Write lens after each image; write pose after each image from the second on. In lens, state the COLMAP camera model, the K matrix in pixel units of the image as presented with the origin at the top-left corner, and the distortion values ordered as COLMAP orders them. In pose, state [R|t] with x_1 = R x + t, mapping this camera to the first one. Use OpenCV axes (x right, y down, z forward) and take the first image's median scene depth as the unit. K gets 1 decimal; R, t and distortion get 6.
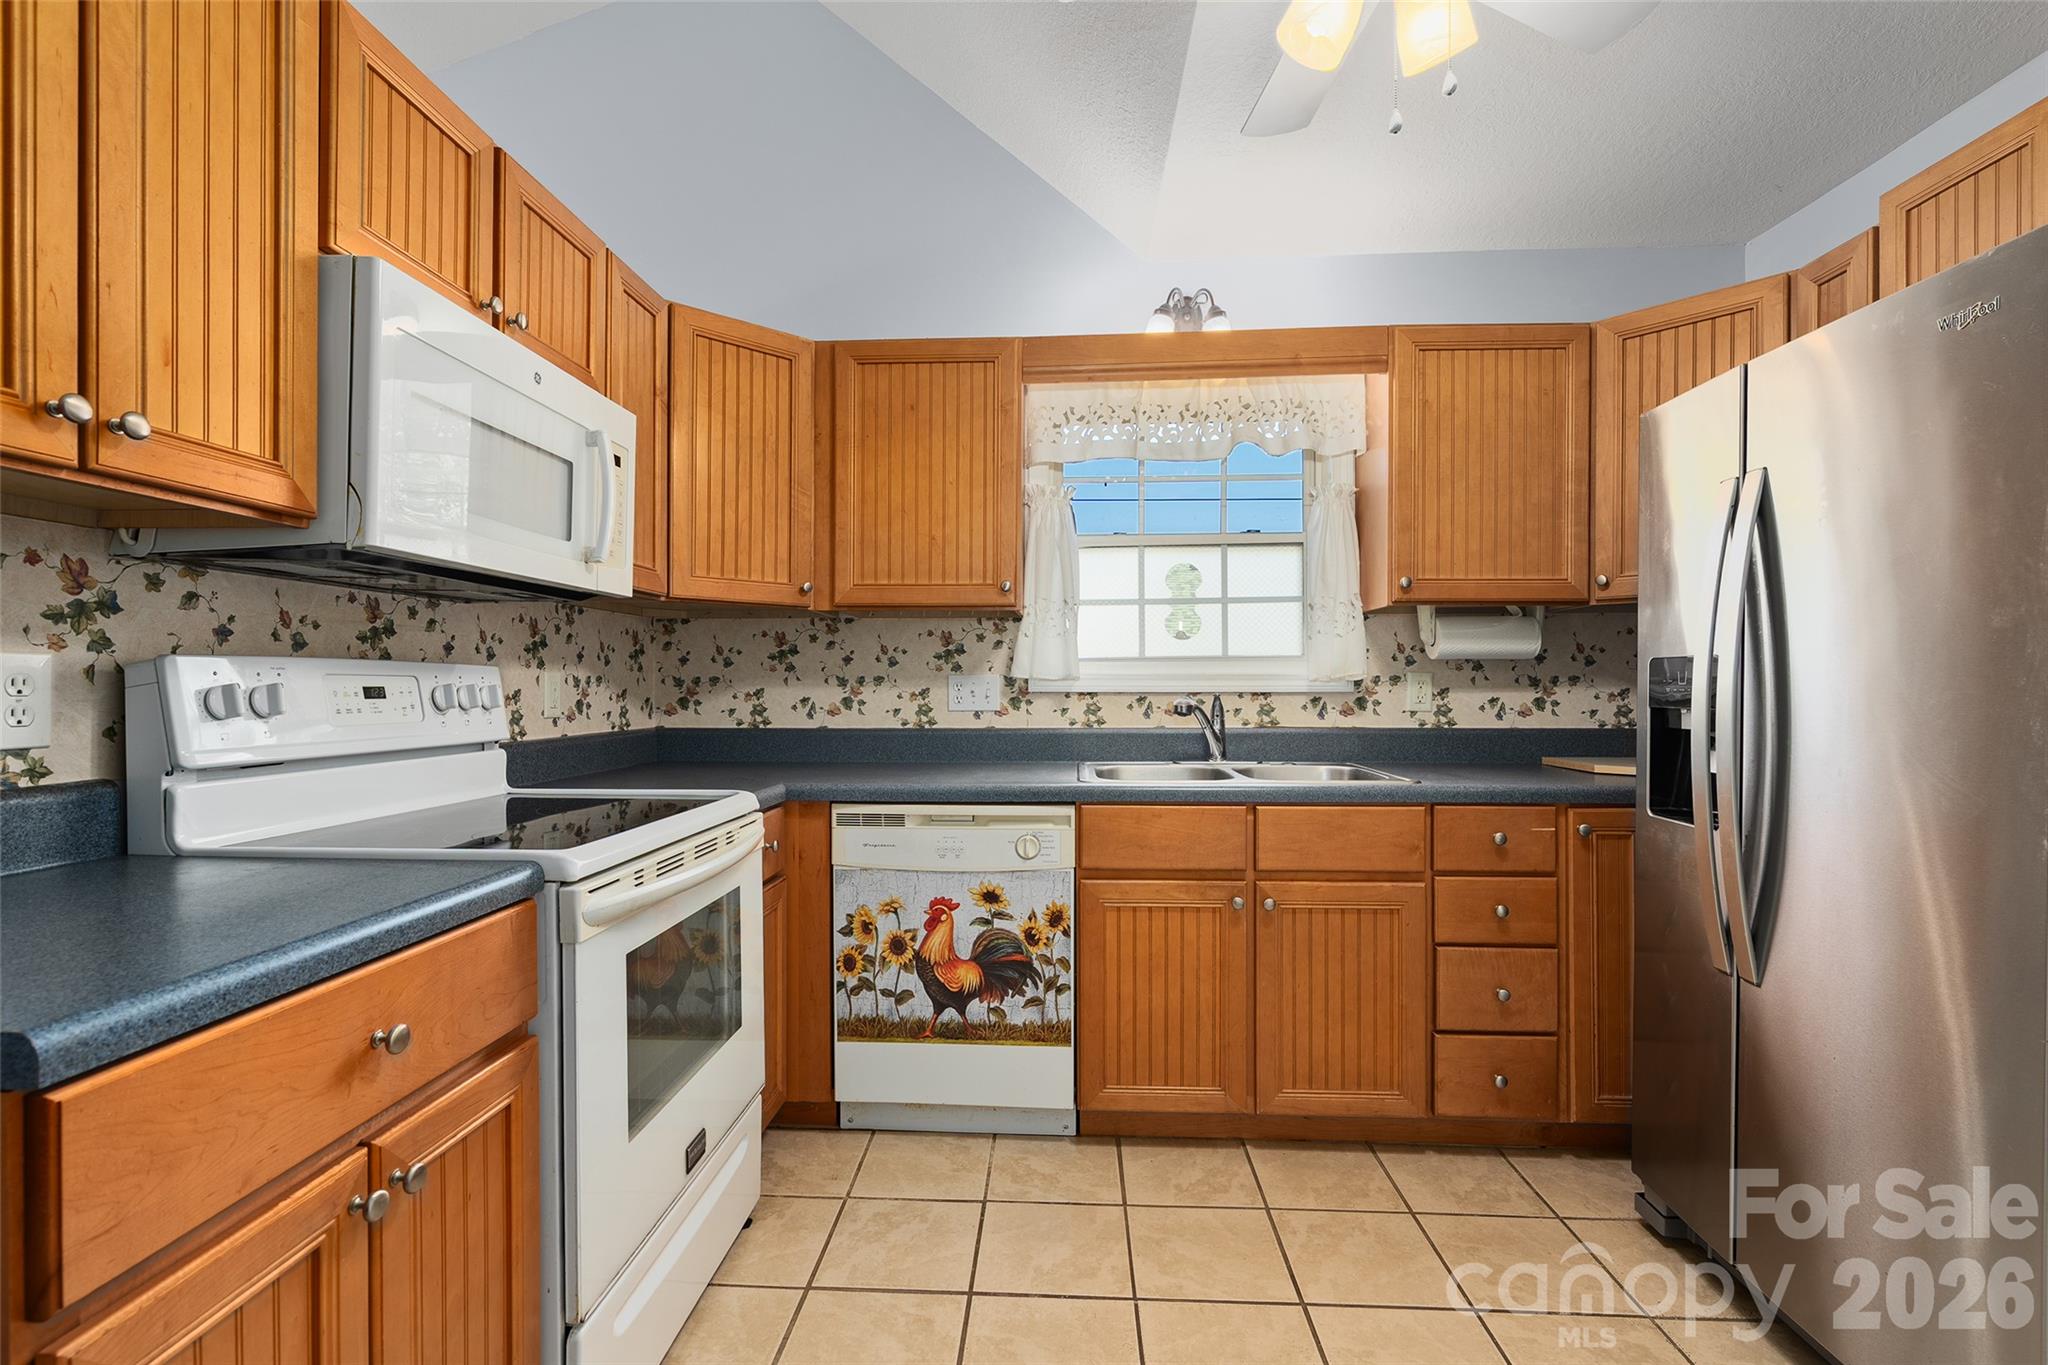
lens RADIAL K [[926.2, 0, 1018.8], [0, 926.2, 688.0], [0, 0, 1]] dist [-0.006814, 0.001389]
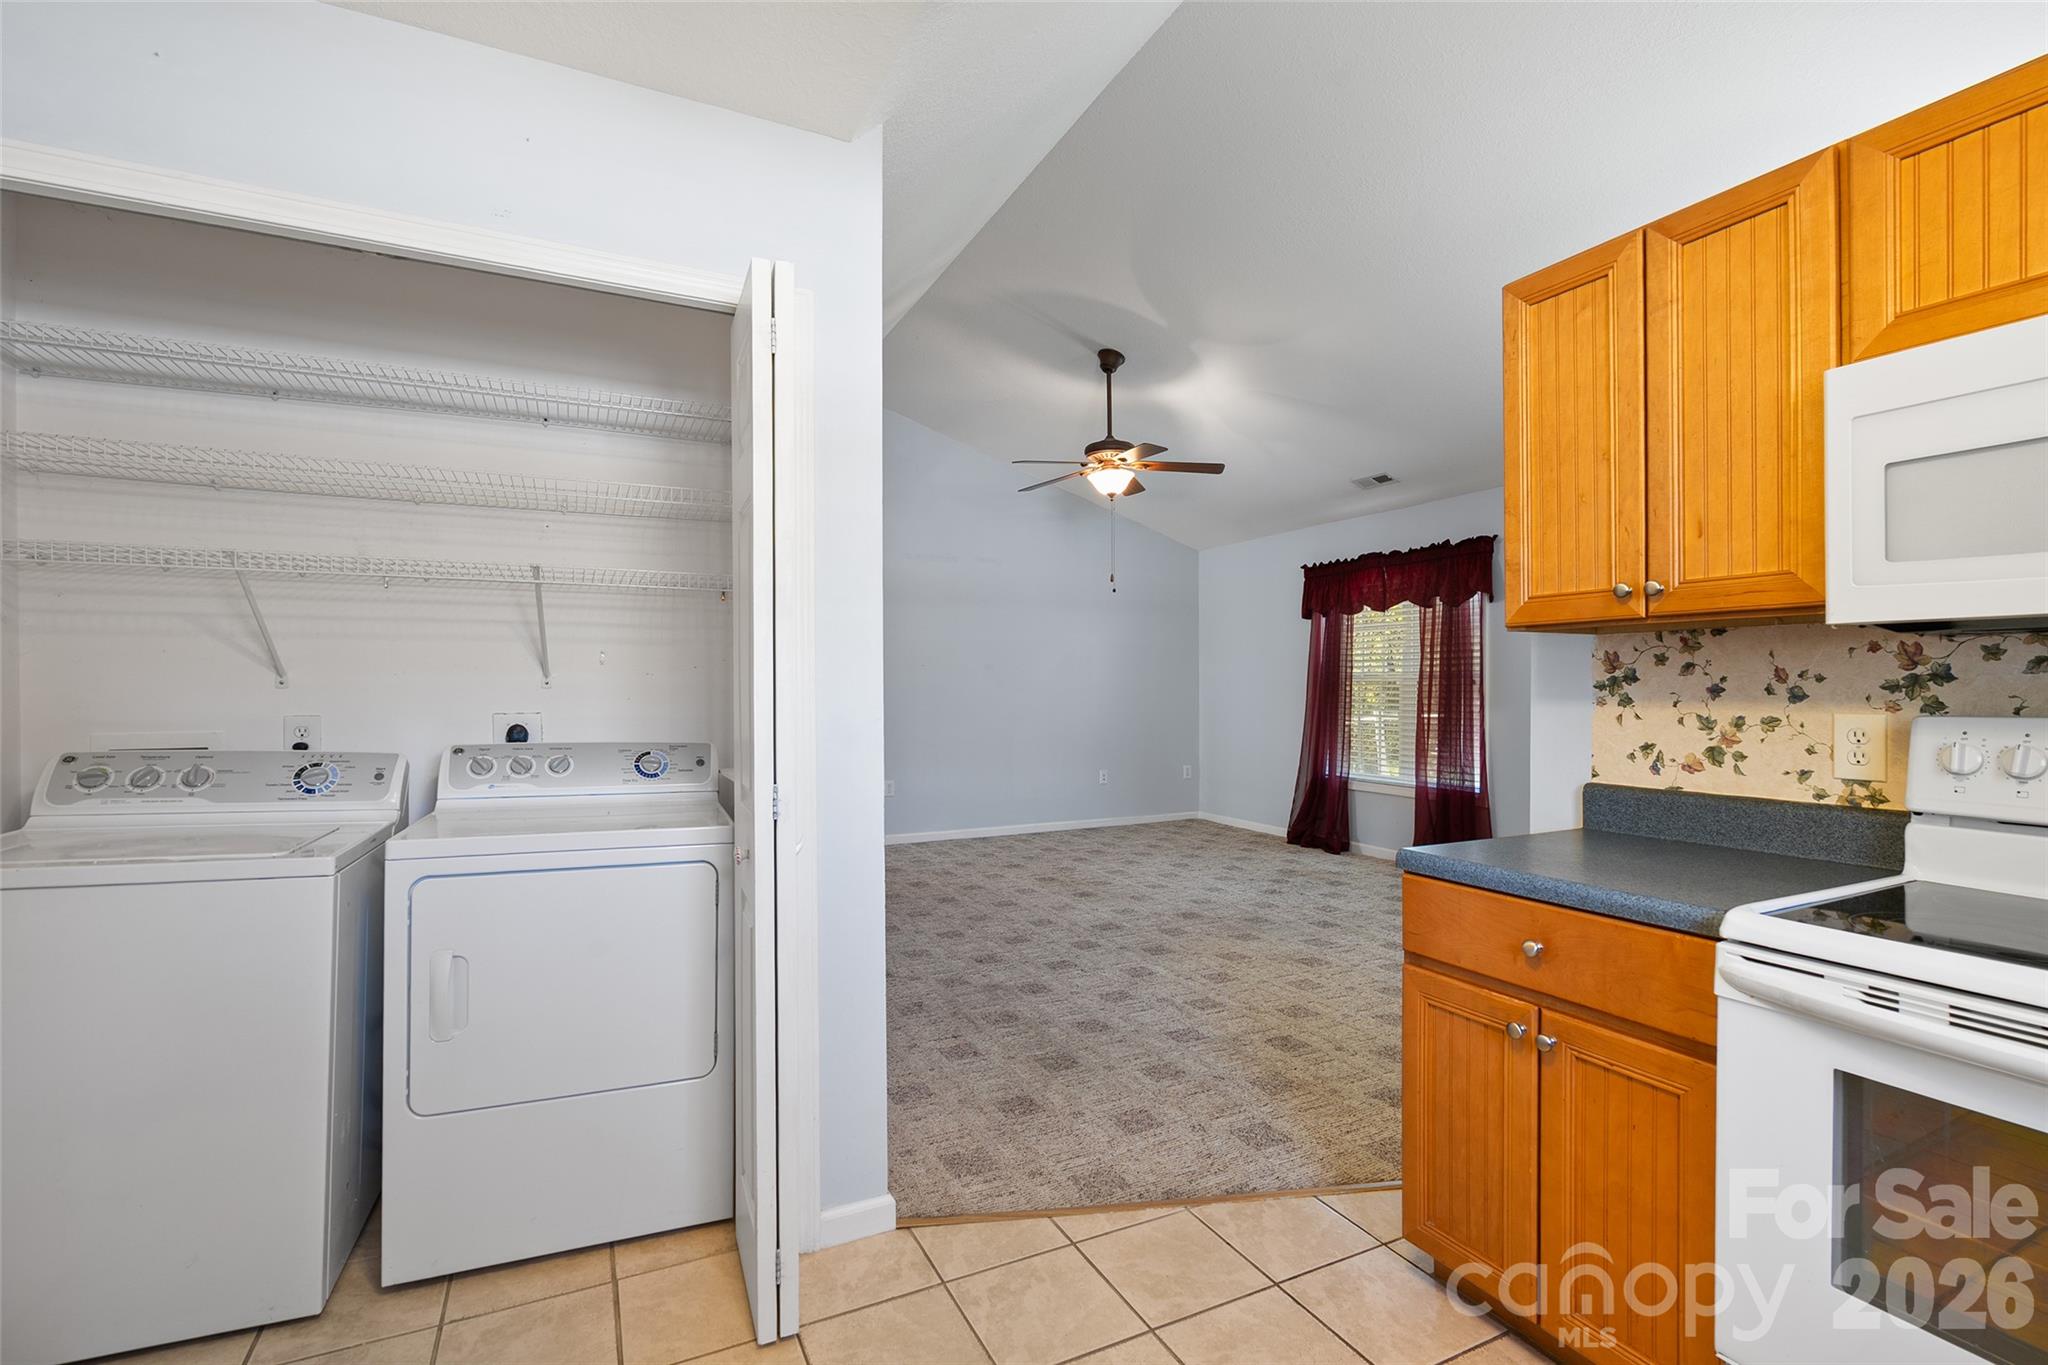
lens RADIAL K [[926.2, 0, 1018.8], [0, 926.2, 688.0], [0, 0, 1]] dist [-0.006814, 0.001389]
pose [[-0.874016, 0.002898, -0.485888, 0.403902], [-0.000668, 0.999974, 0.007167, -0.045979], [0.485897, 0.006588, -0.873991, 0.837844]]
